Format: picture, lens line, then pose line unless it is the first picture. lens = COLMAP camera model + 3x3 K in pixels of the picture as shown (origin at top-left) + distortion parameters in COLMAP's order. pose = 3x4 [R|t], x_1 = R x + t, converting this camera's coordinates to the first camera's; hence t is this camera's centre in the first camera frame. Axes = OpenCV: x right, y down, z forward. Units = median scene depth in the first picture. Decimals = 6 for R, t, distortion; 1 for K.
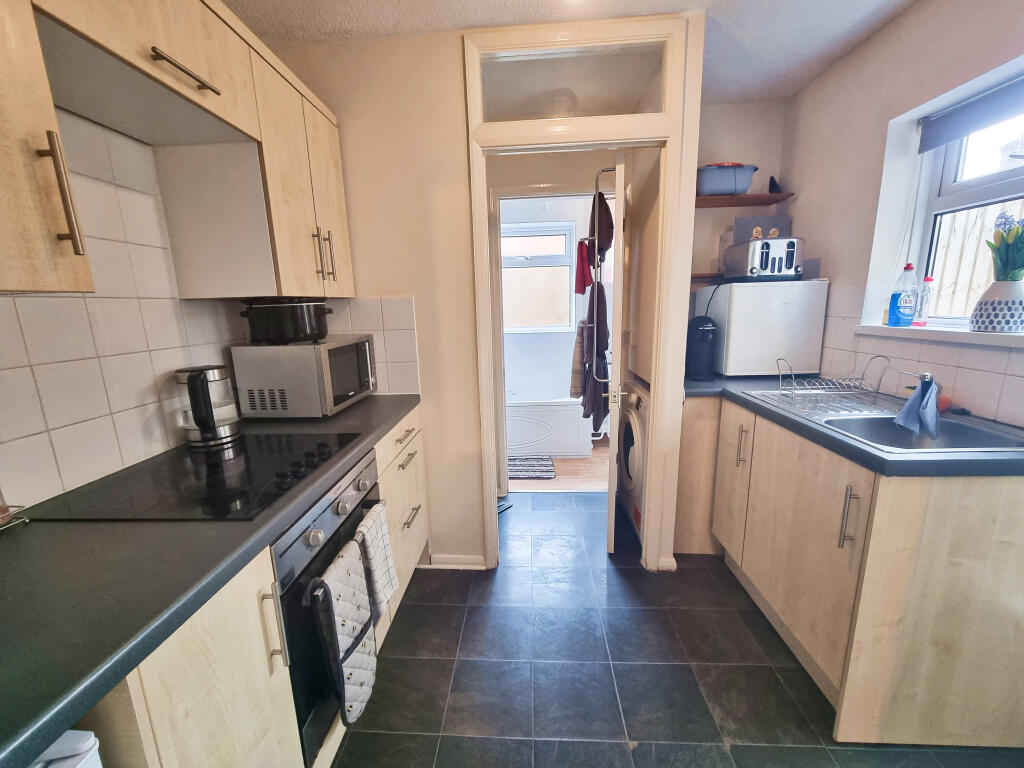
lens RADIAL K [[415.2, 0, 508.8], [0, 415.2, 387.0], [0, 0, 1]] dist [0.015185, -0.000051]
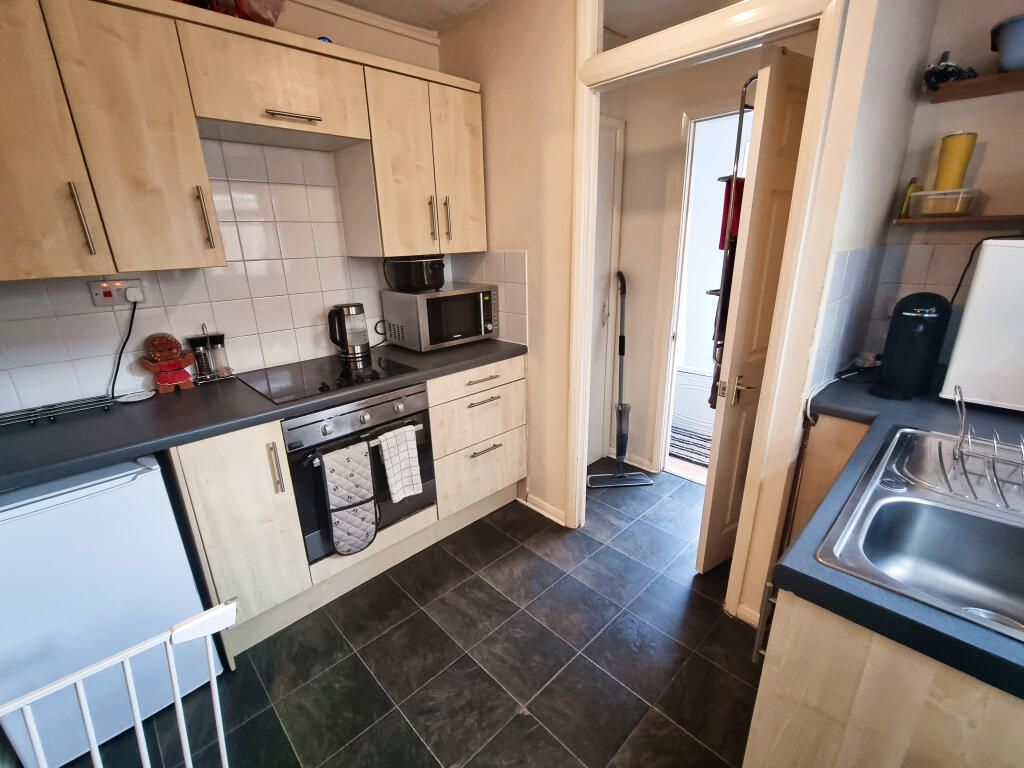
lens RADIAL K [[457.7, 0, 512.0], [0, 457.7, 384.0], [0, 0, 1]] dist [0.024504, 0.000115]
pose [[0.734794, 0.219130, -0.641918, 0.747678], [-0.131951, 0.974477, 0.181613, -0.134146], [0.665332, -0.048747, 0.744955, 0.142259]]
